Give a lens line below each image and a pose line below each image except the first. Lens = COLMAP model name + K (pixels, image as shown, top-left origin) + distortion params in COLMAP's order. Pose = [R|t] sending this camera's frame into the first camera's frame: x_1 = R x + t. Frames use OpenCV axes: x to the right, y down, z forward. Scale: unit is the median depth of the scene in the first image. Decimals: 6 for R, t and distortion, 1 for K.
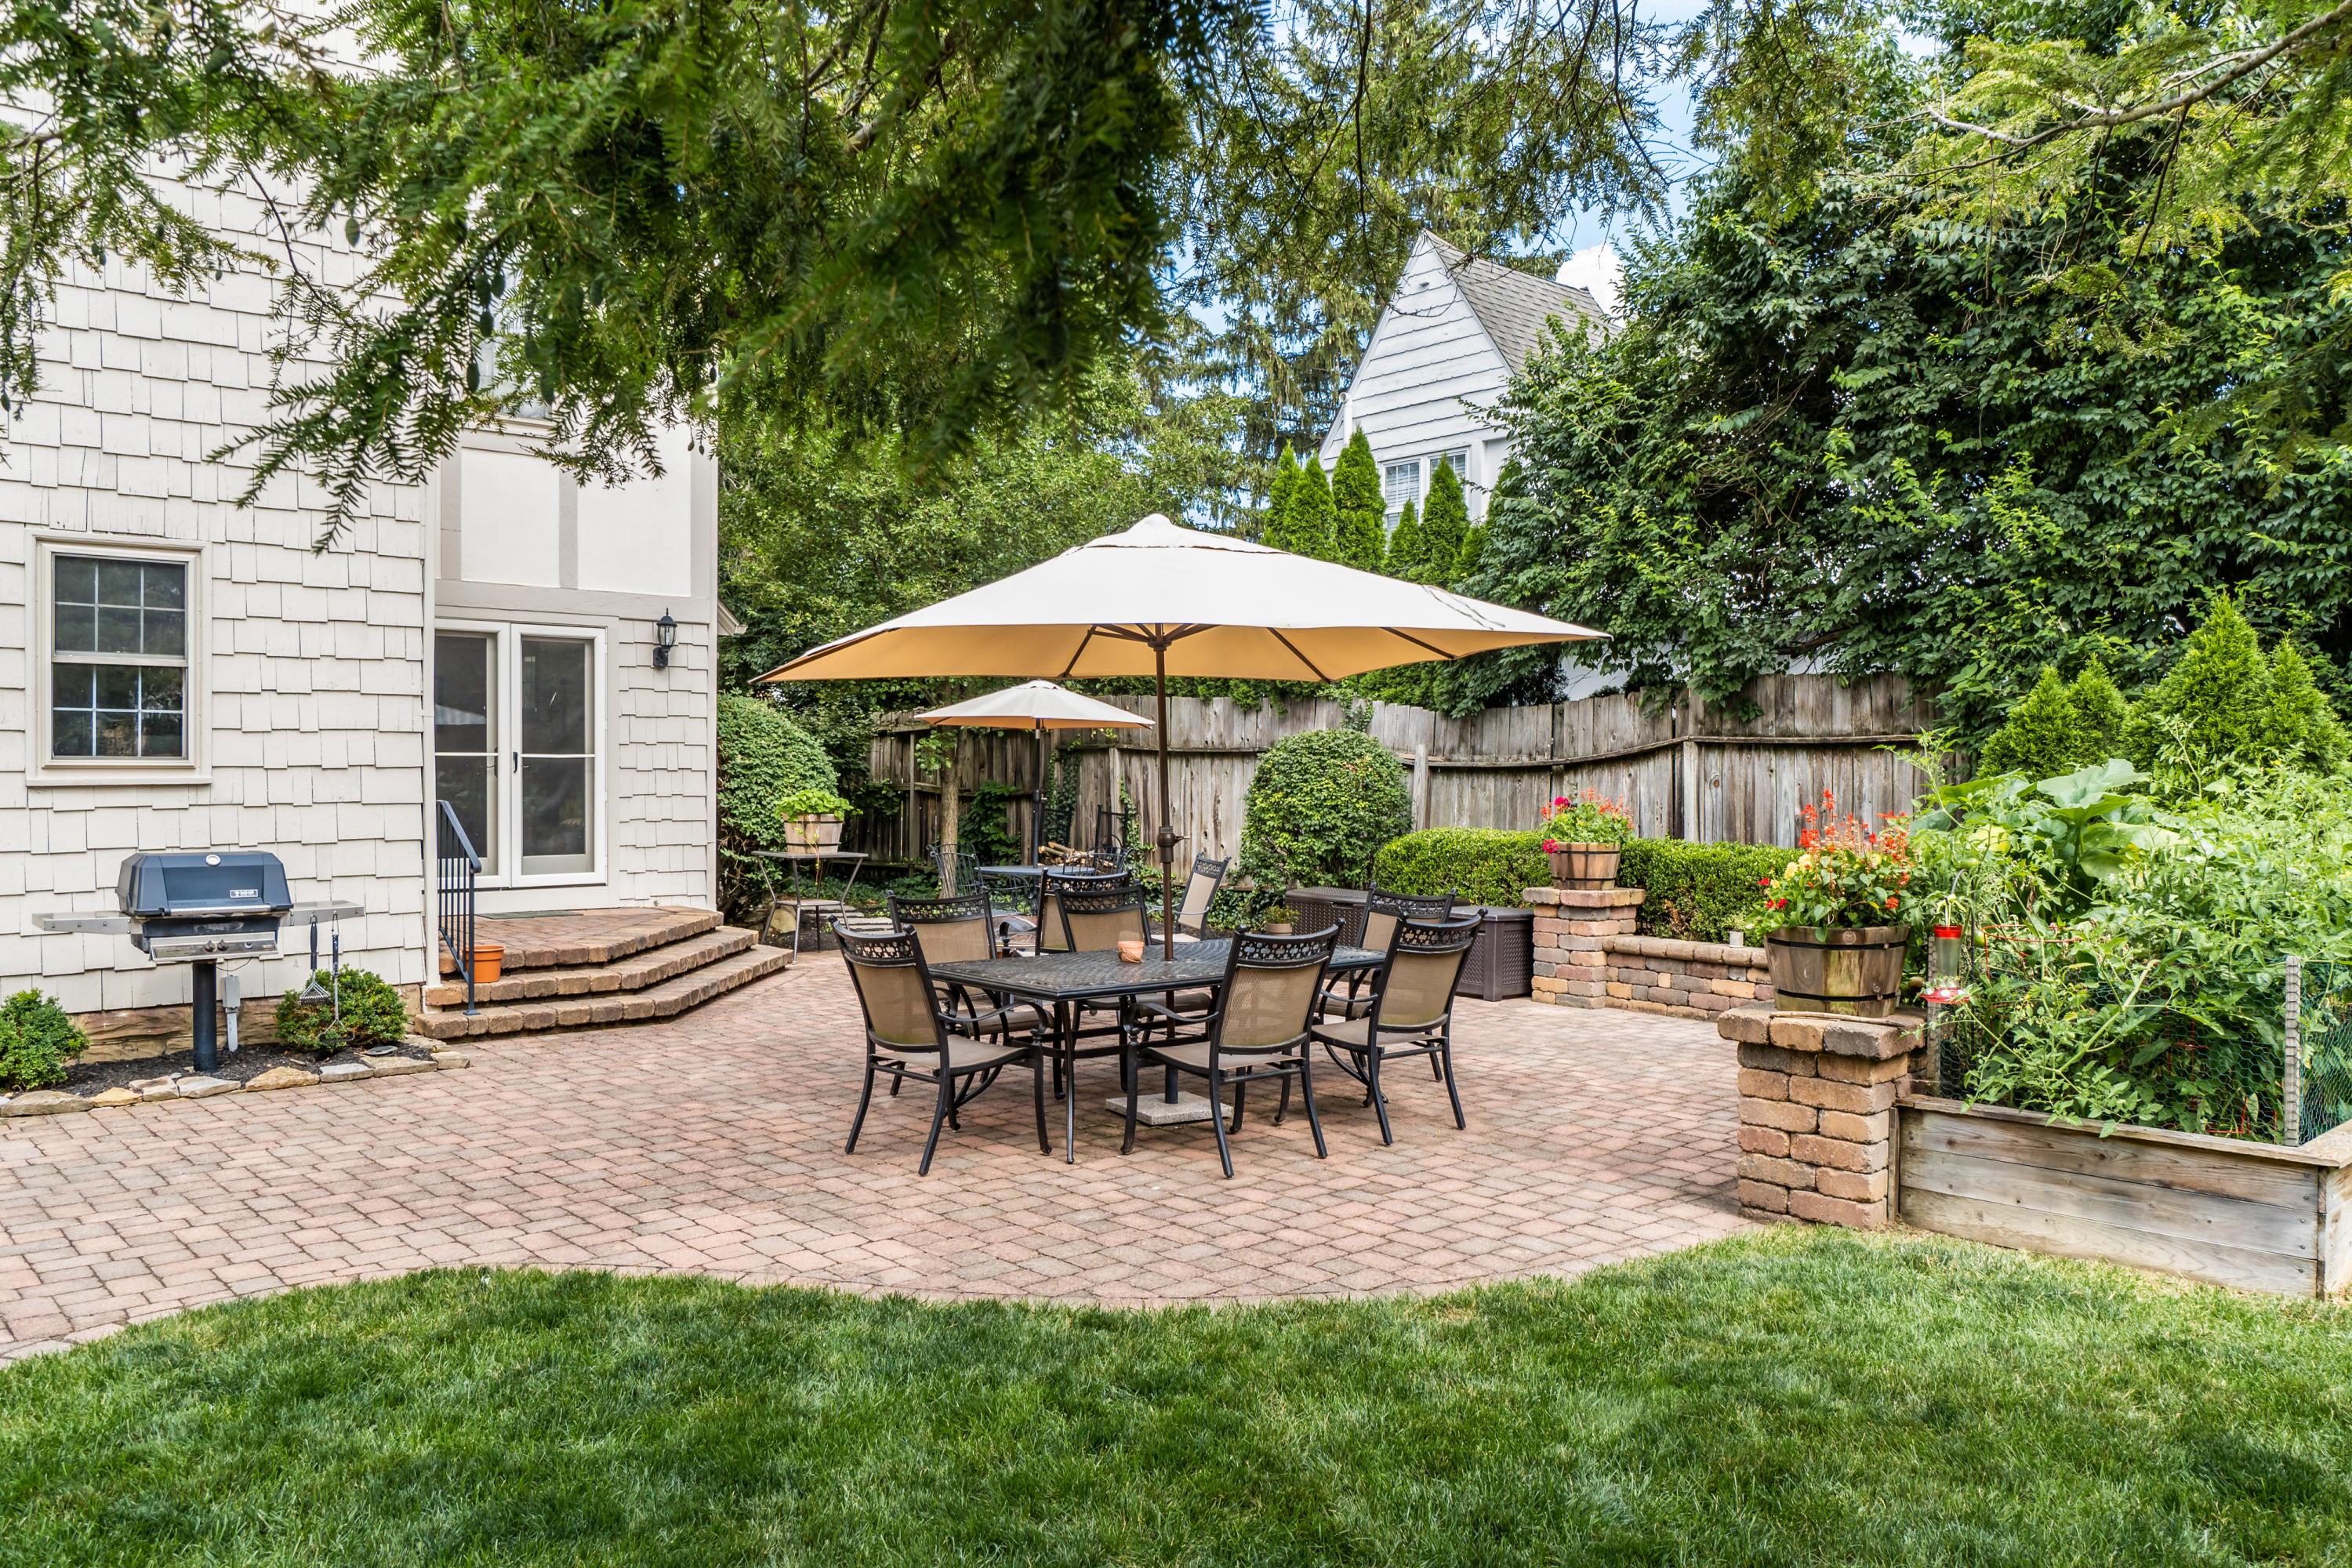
lens RADIAL K [[1680.2, 0, 1109.3], [0, 1680.2, 796.1], [0, 0, 1]] dist [-0.000711, 0.000696]
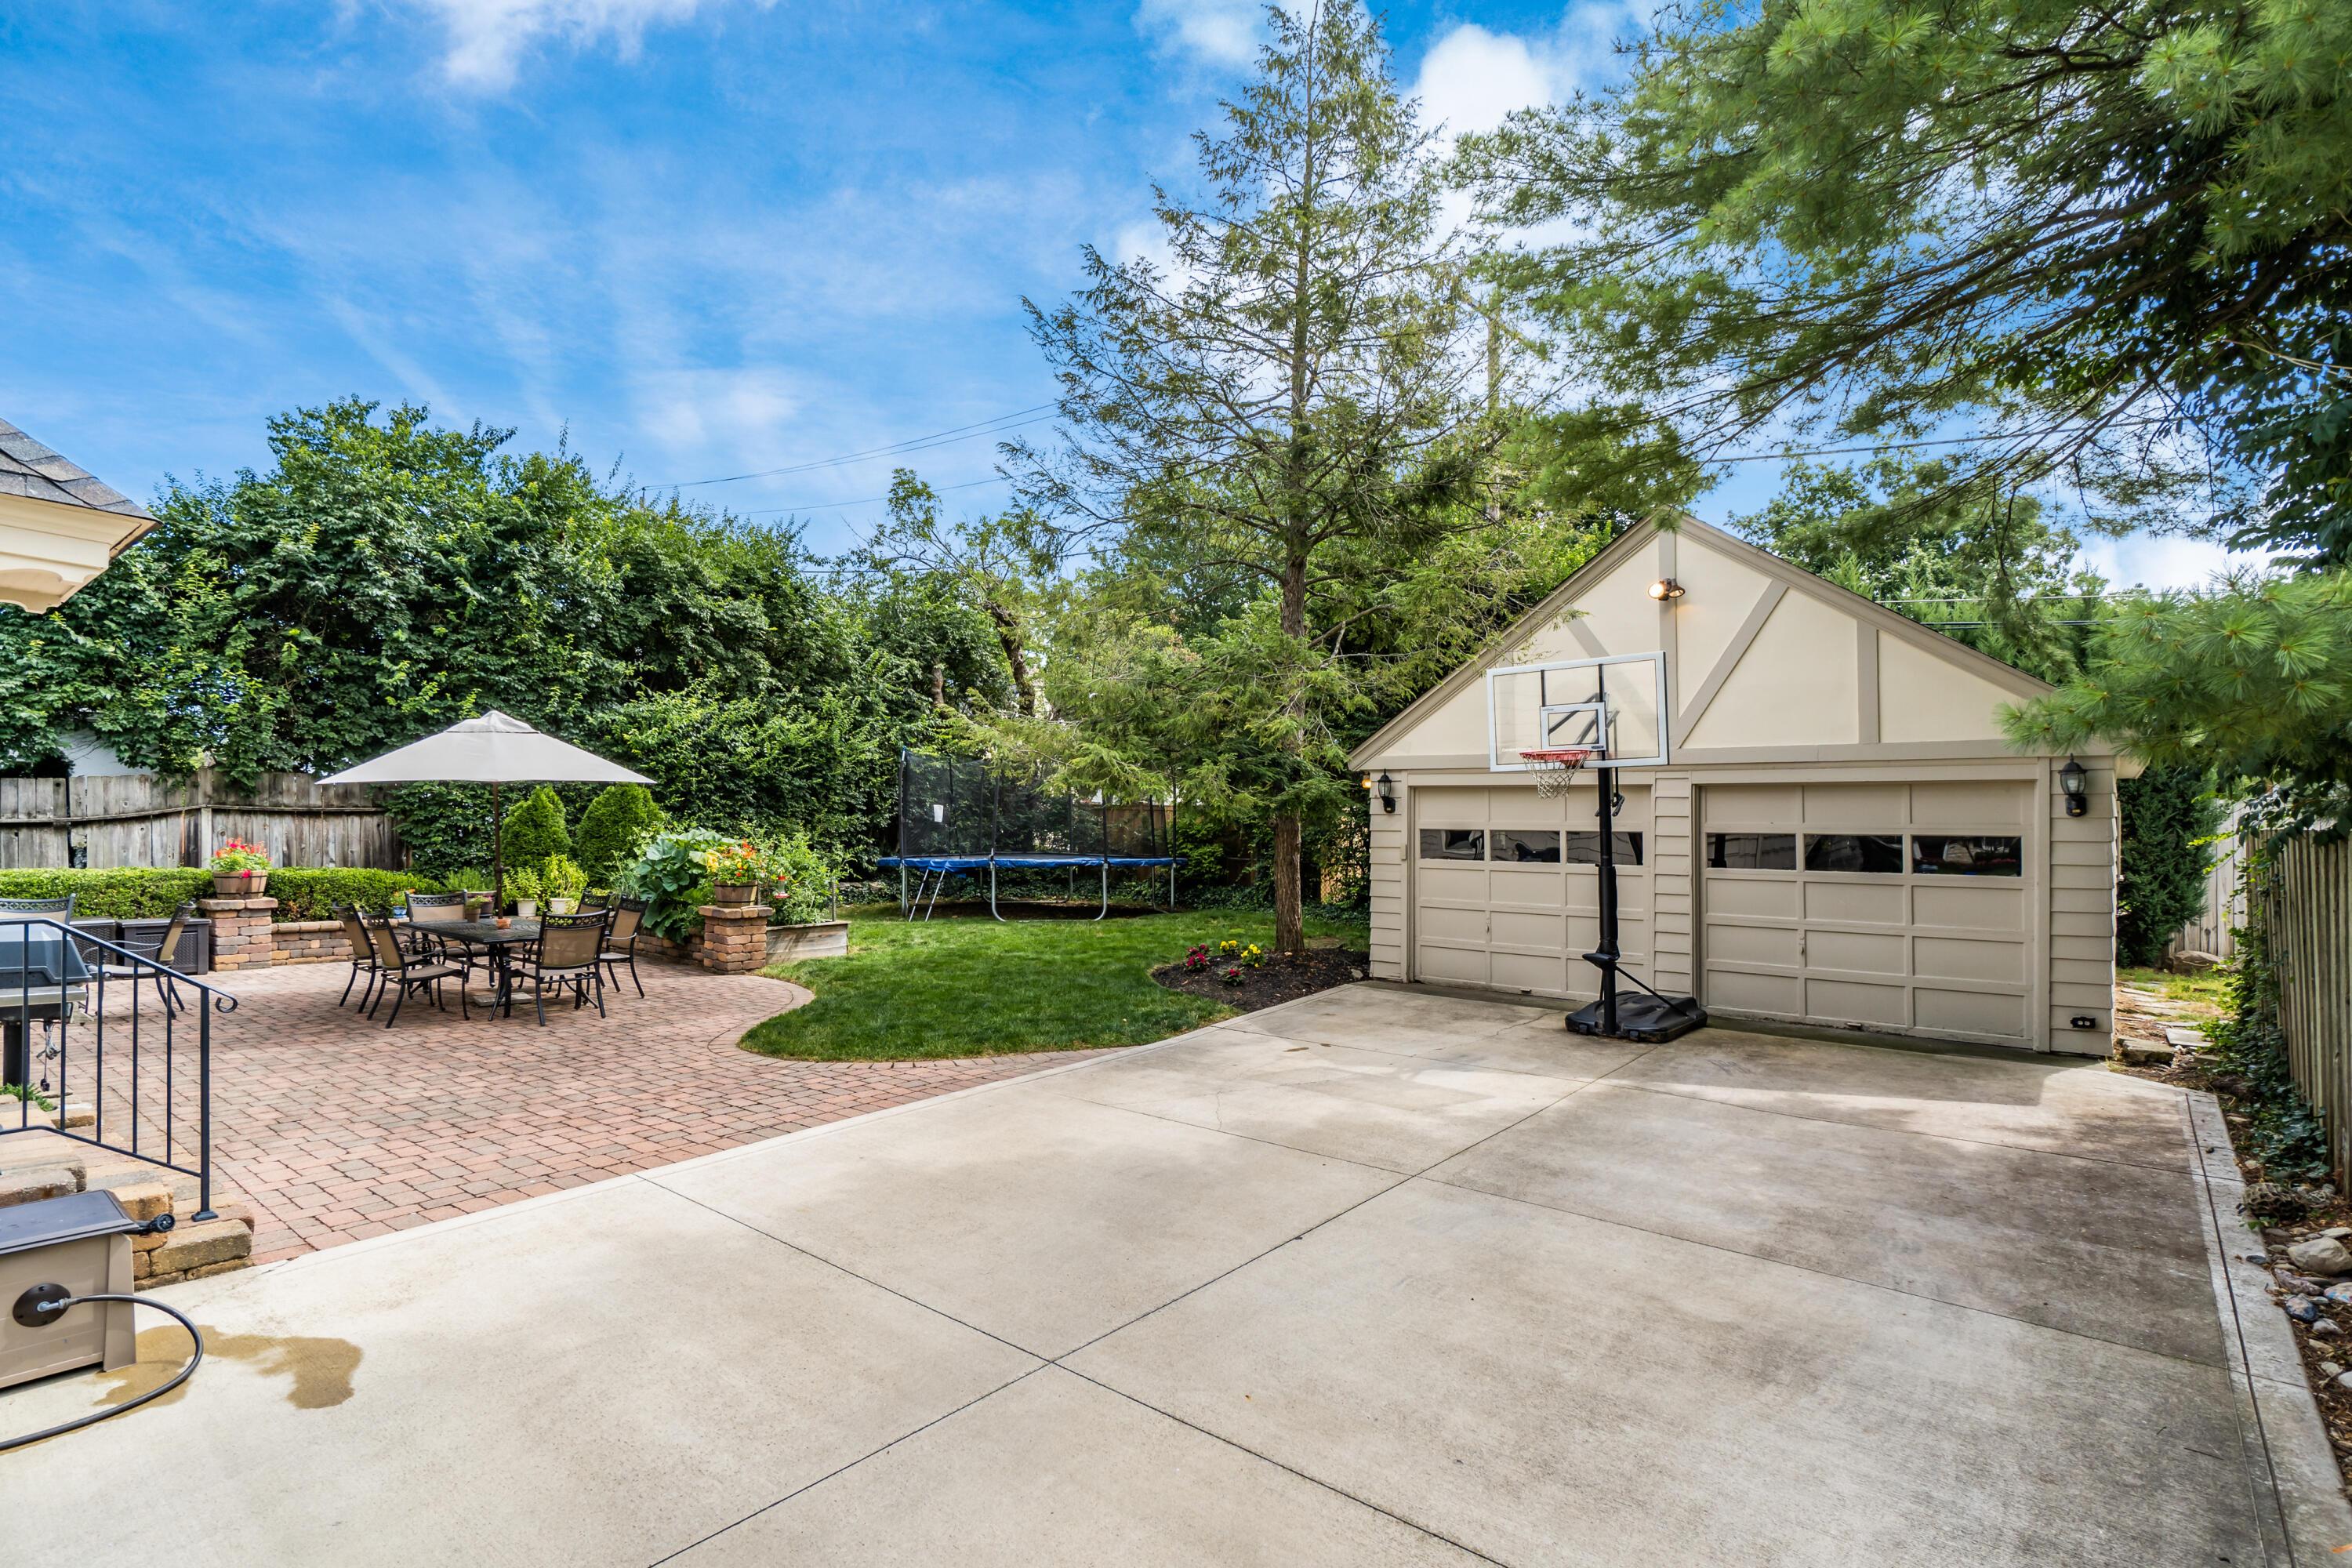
lens RADIAL K [[1164.8, 0, 1150.9], [0, 1164.8, 791.7], [0, 0, 1]] dist [0.002578, -0.000077]
pose [[-0.156383, 0.019350, 0.987507, -0.997671], [0.003802, 0.999812, -0.018989, -0.025650], [-0.987689, 0.000785, -0.156428, 0.292582]]
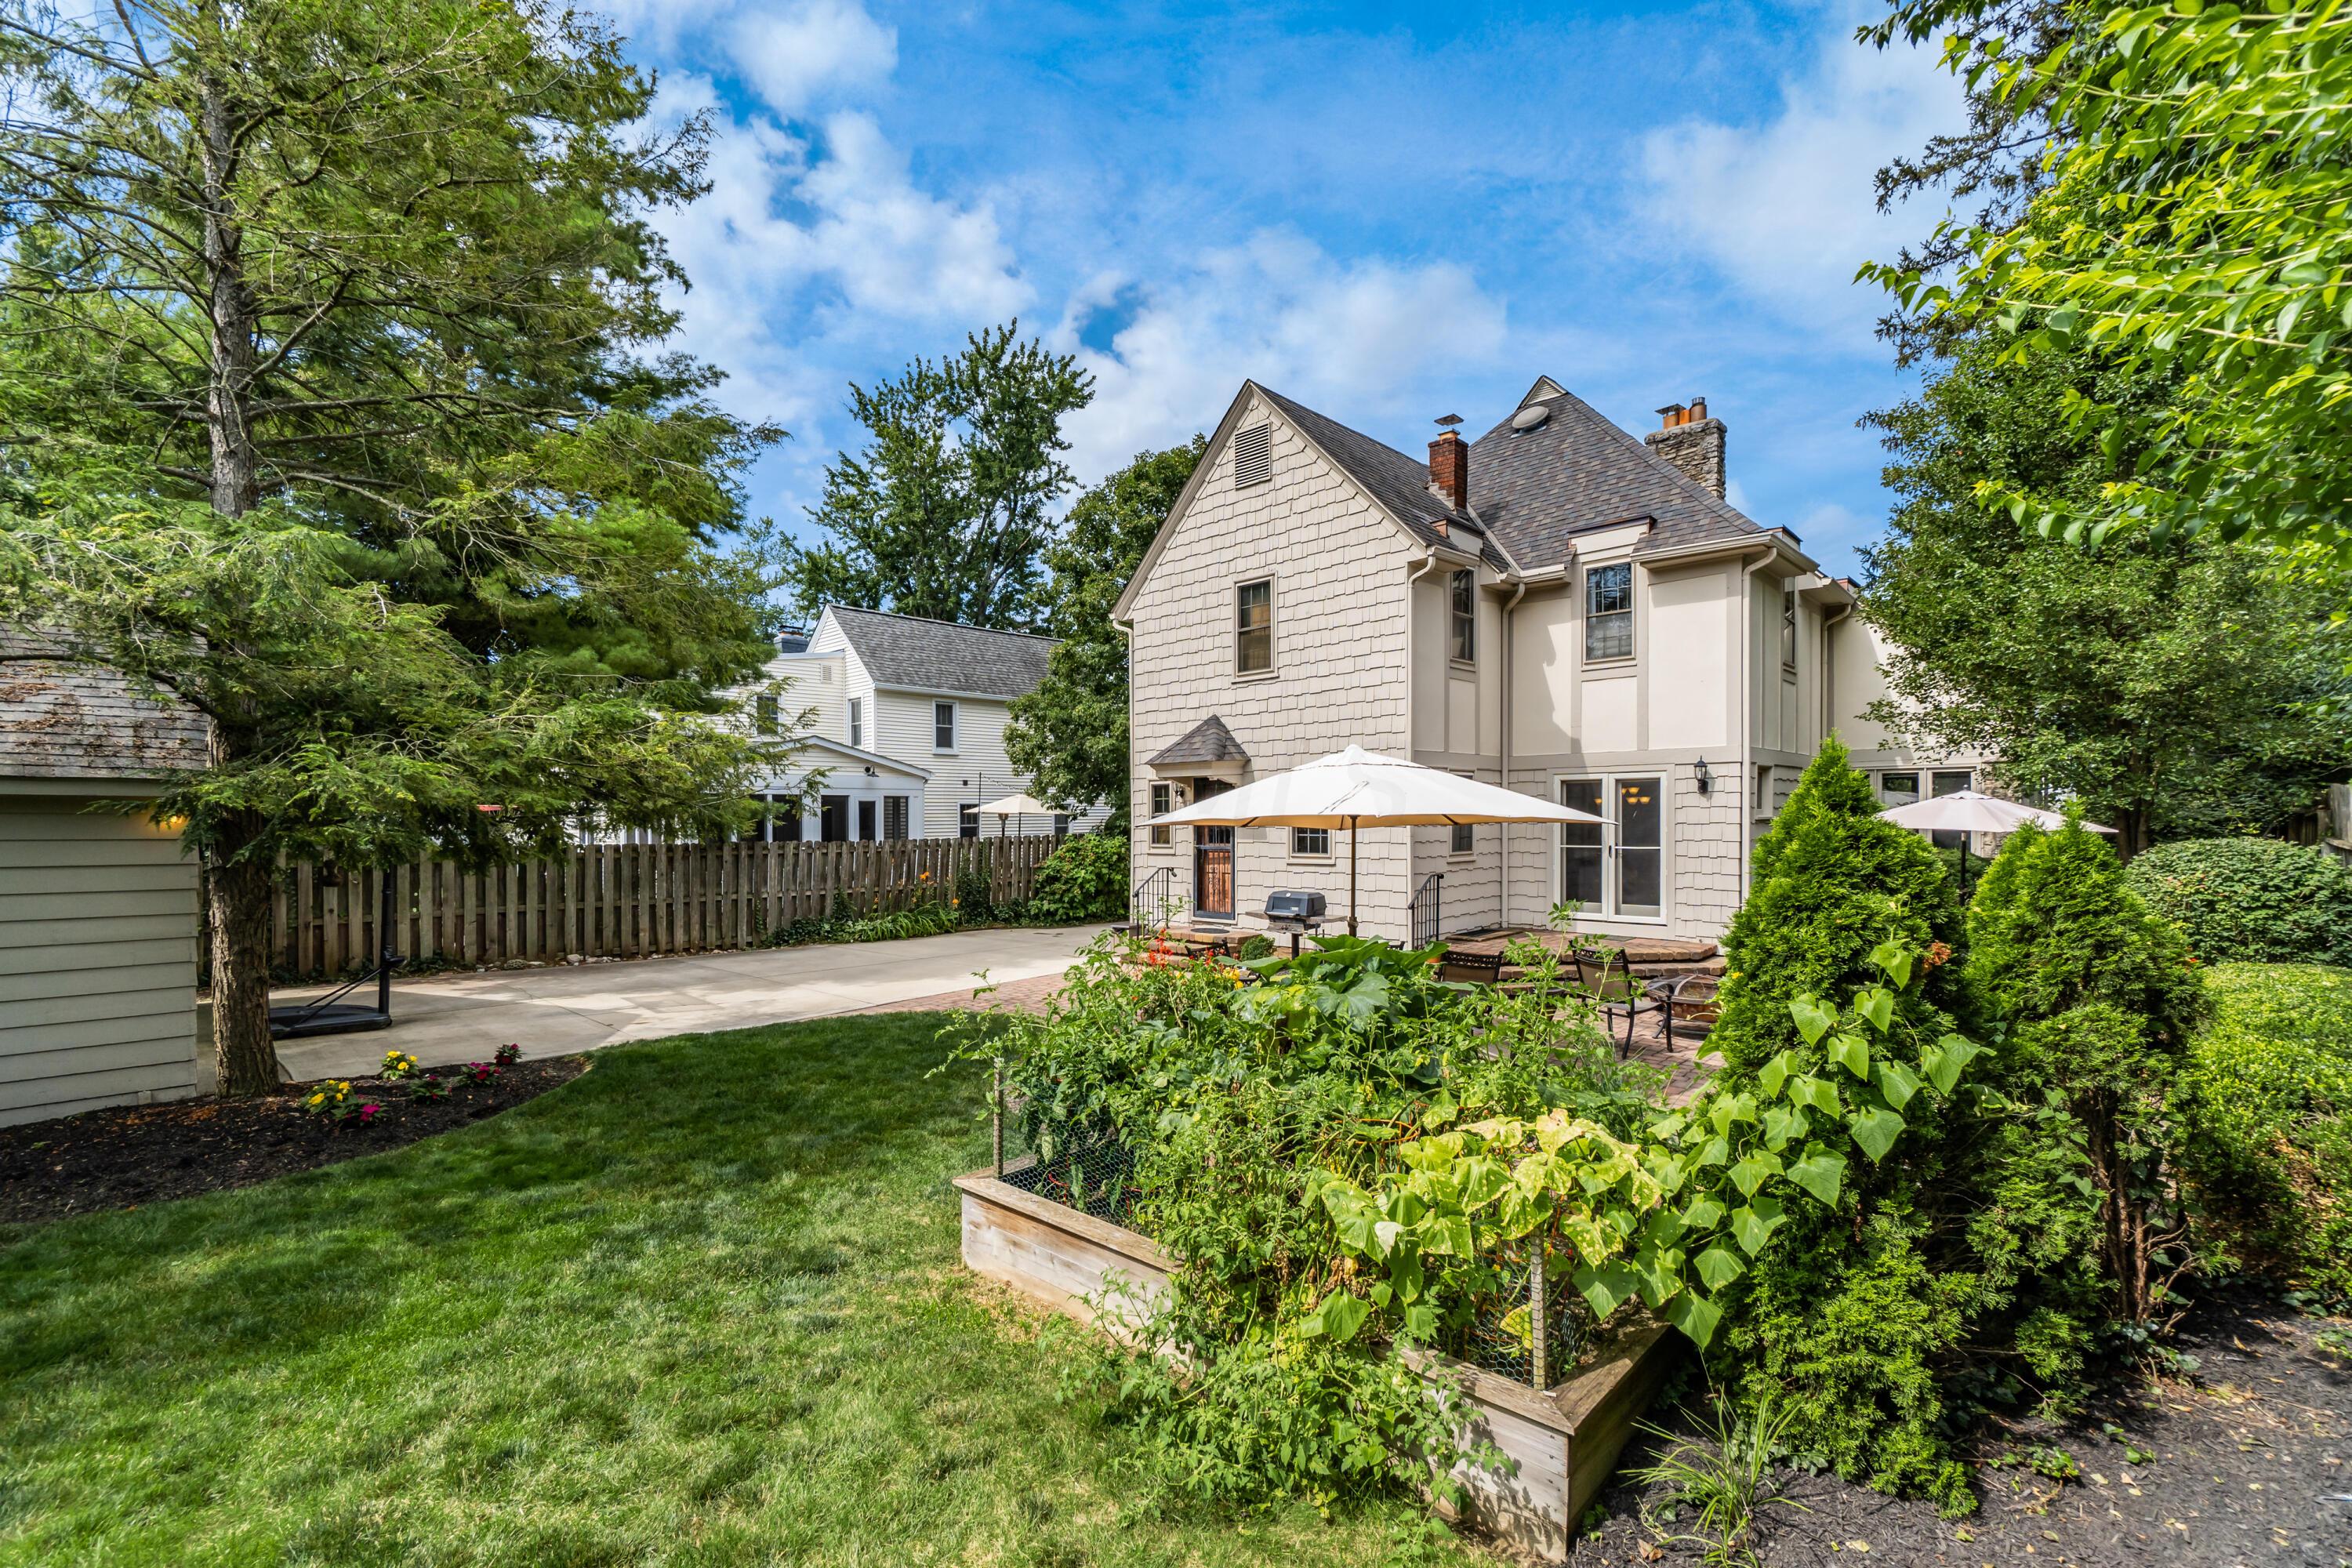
lens RADIAL K [[1020.9, 0, 1179.3], [0, 1020.9, 821.5], [0, 0, 1]] dist [-0.003955, 0.001103]
pose [[0.116959, 0.004327, -0.993127, 0.730357], [-0.003872, 0.999985, 0.003901, -0.059050], [0.993129, 0.003390, 0.116974, 0.453275]]
